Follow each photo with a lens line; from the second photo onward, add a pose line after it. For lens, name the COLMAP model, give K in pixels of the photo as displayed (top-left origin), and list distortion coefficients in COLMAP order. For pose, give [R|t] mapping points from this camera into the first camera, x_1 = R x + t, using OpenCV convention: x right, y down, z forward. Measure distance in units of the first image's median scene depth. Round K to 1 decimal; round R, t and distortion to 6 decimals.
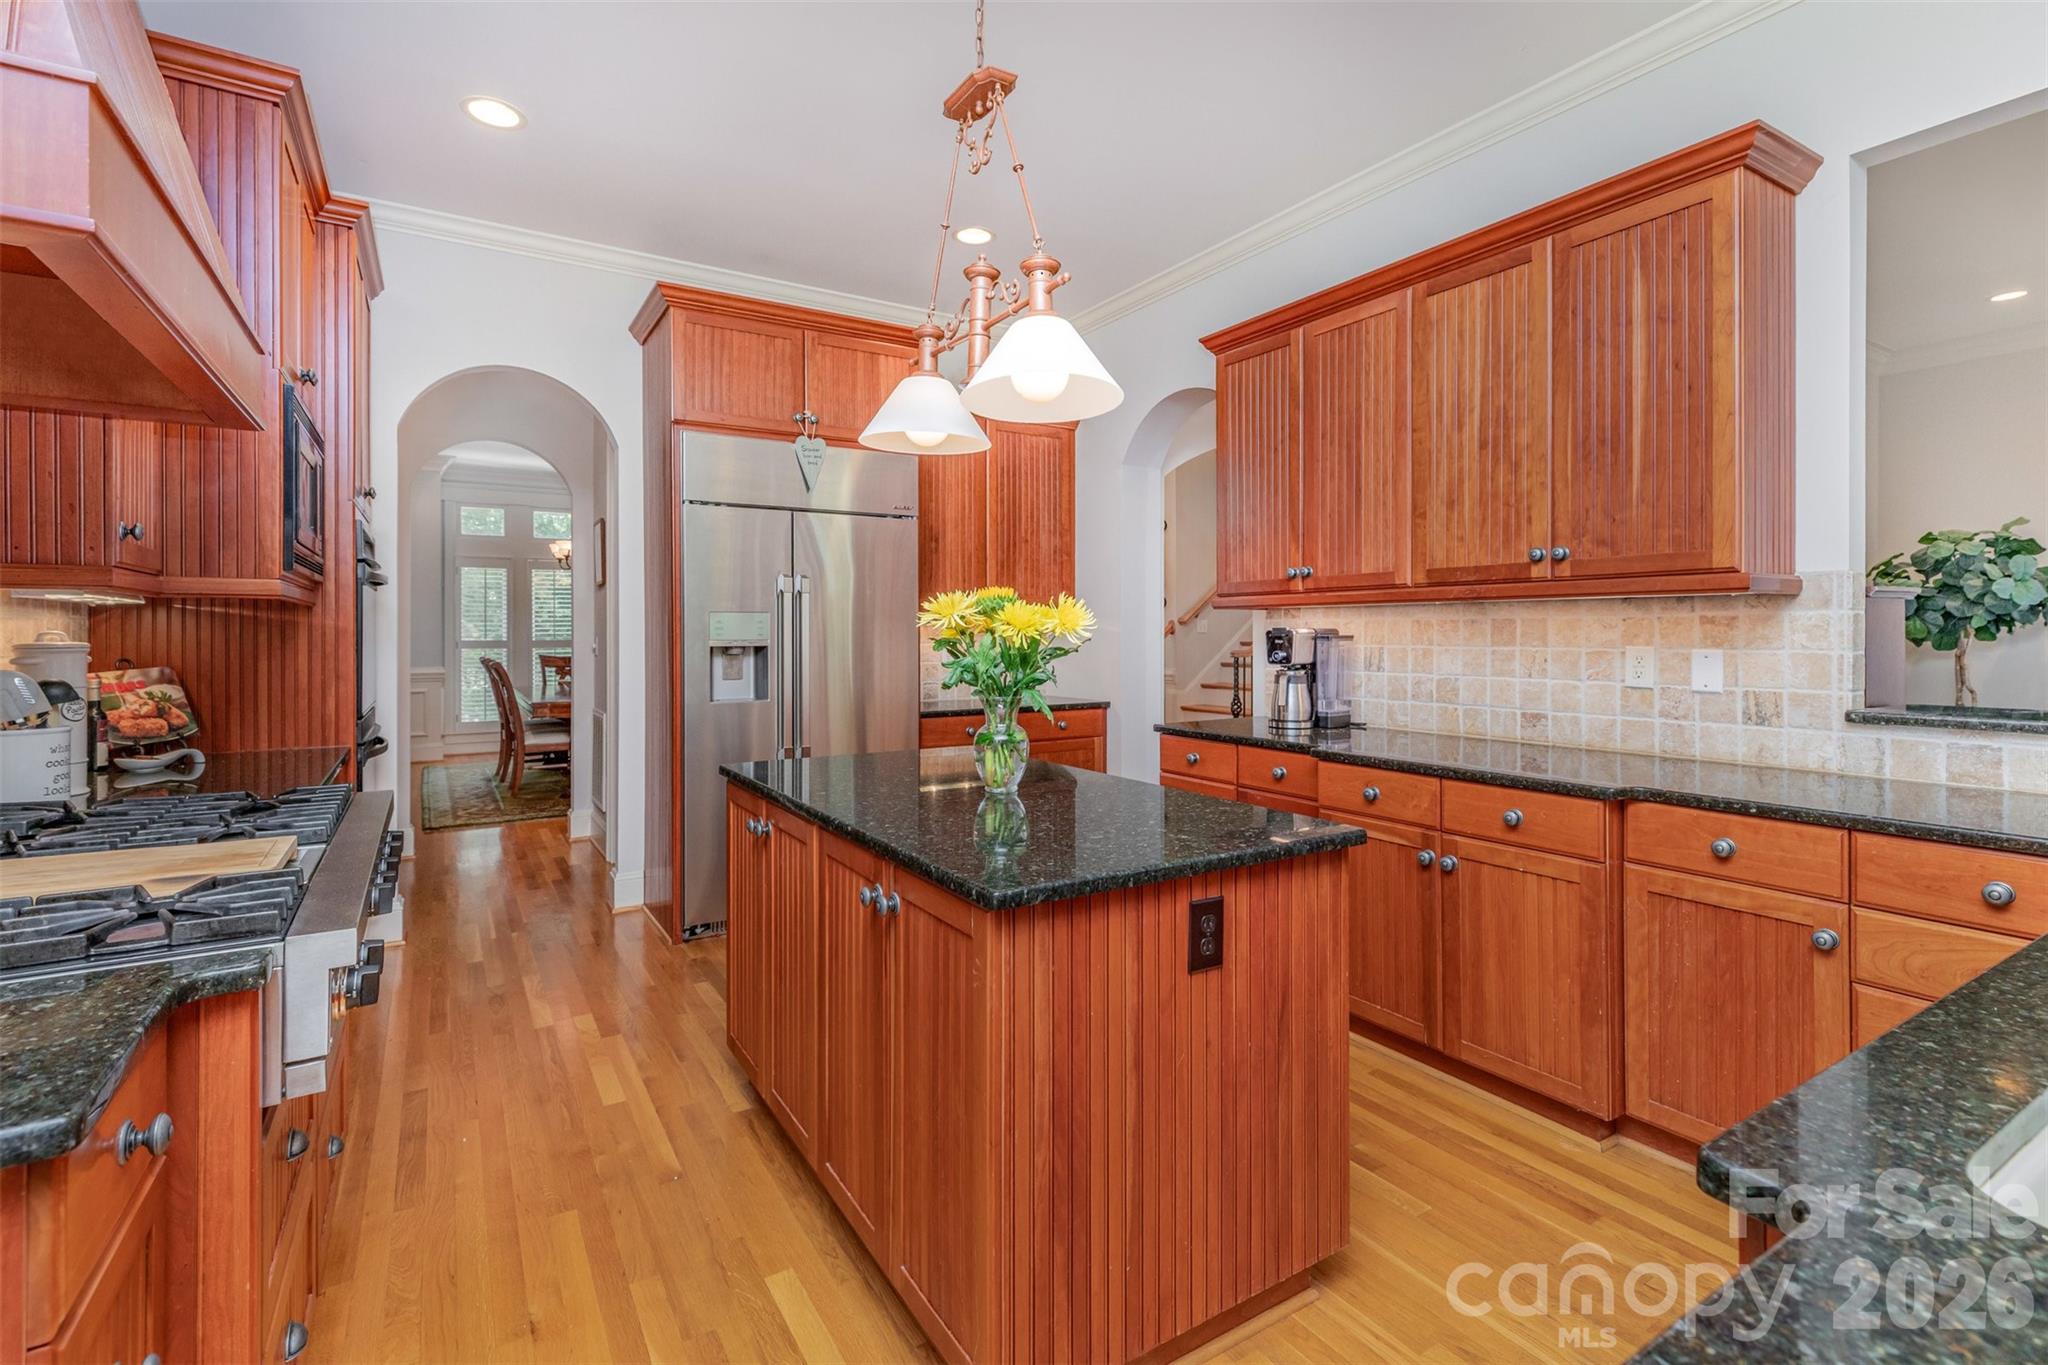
lens RADIAL K [[948.1, 0, 1023.1], [0, 948.1, 641.9], [0, 0, 1]] dist [-0.000592, -0.000046]
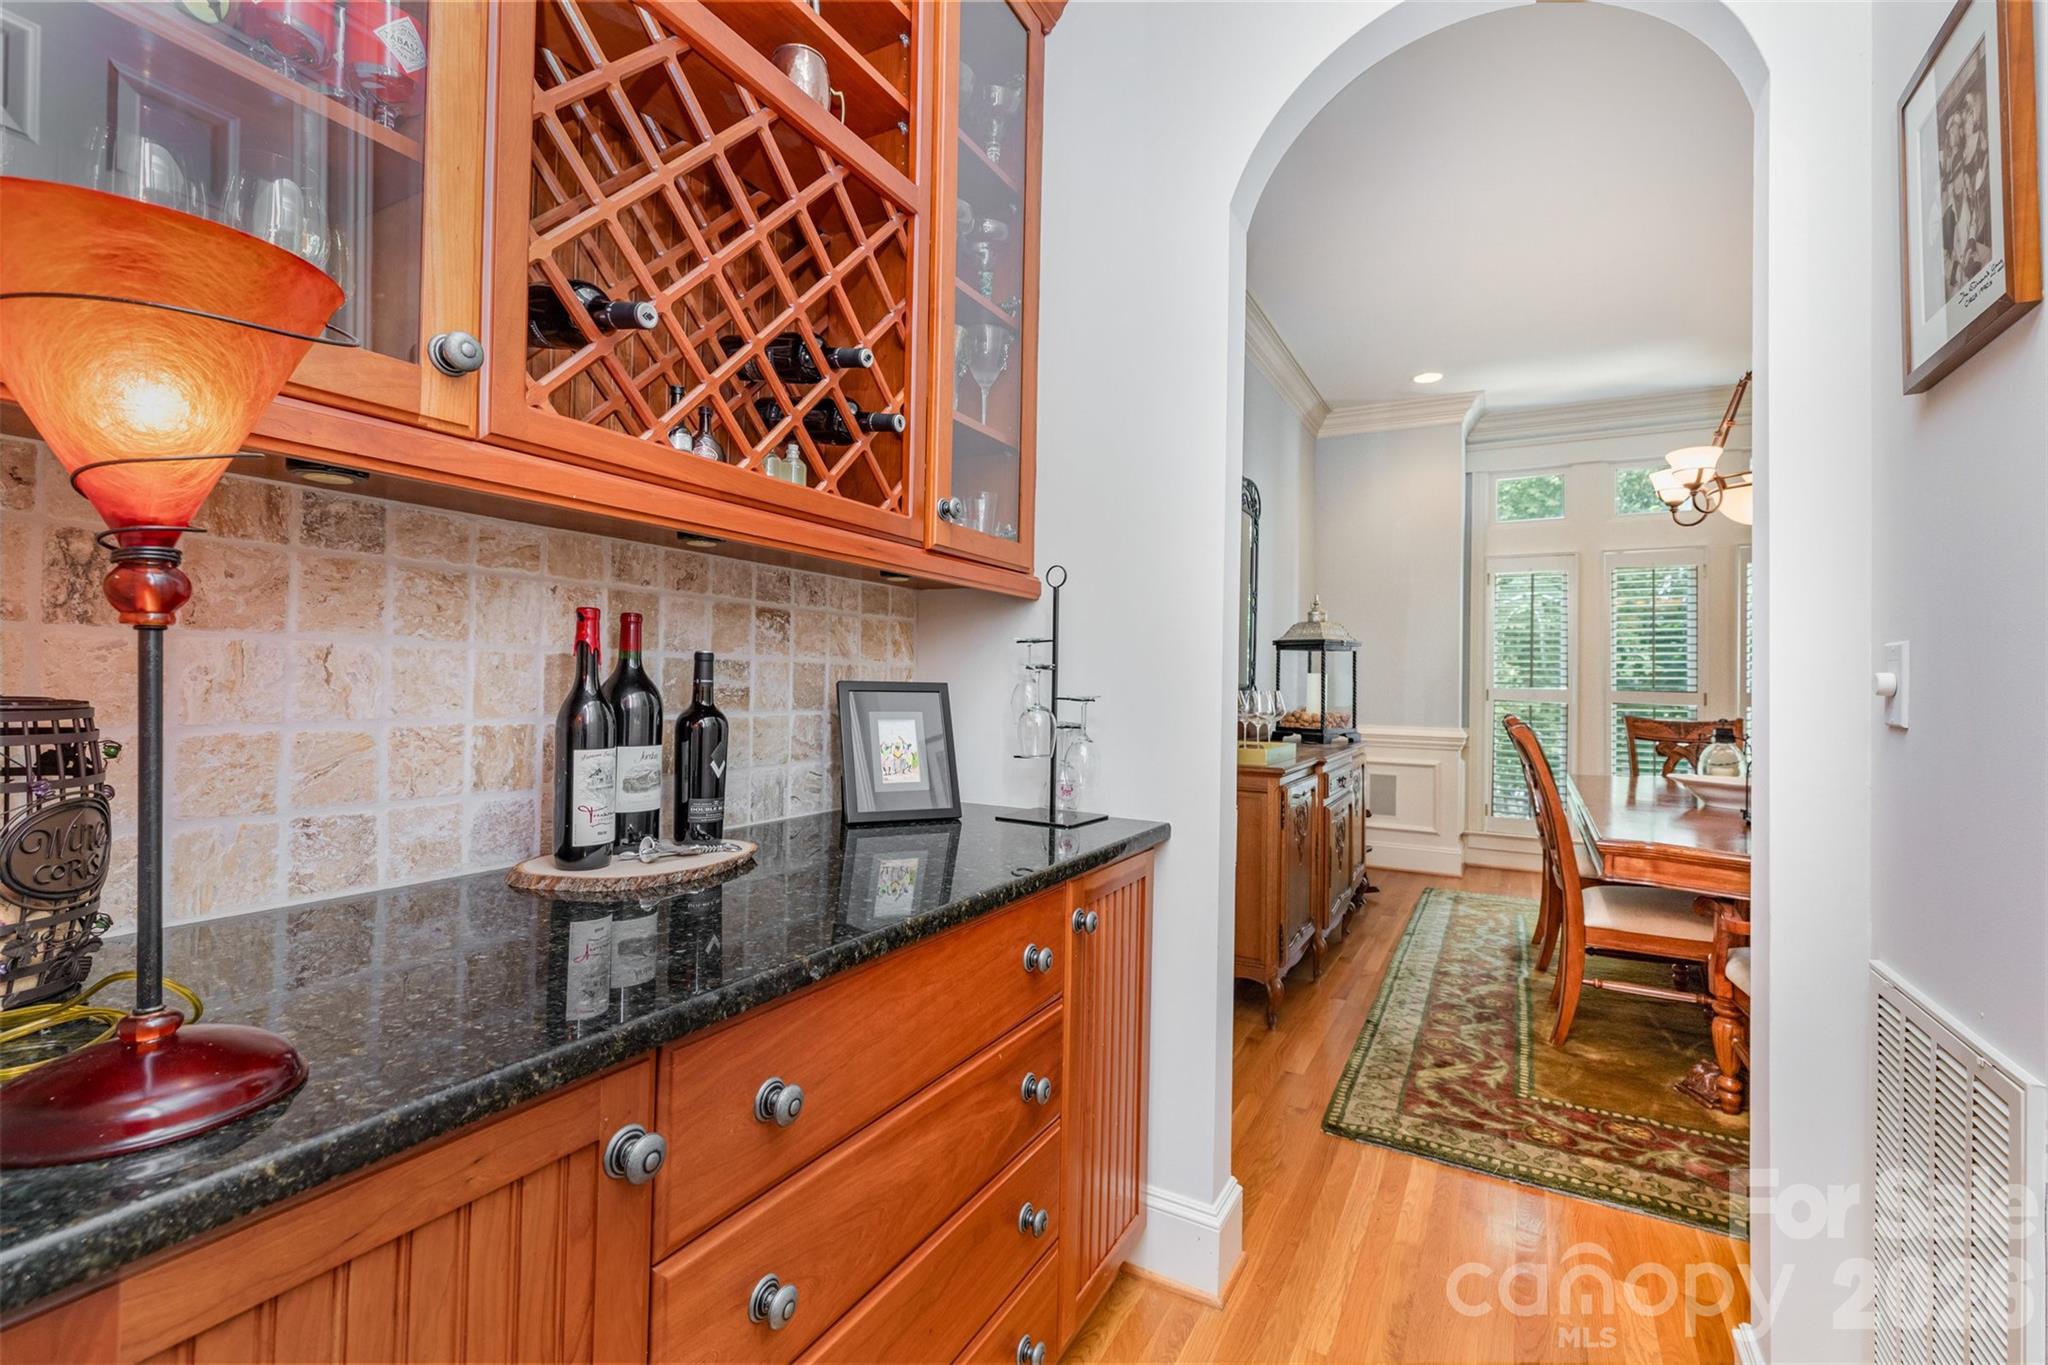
lens RADIAL K [[919.0, 0, 1024.0], [0, 919.0, 682.5], [0, 0, 1]] dist [-0.000378, -0.000006]
pose [[0.490265, 0.004475, -0.871562, -0.234052], [-0.012074, 0.999926, -0.001658, 0.000505], [0.871490, 0.011336, 0.490283, 0.470113]]
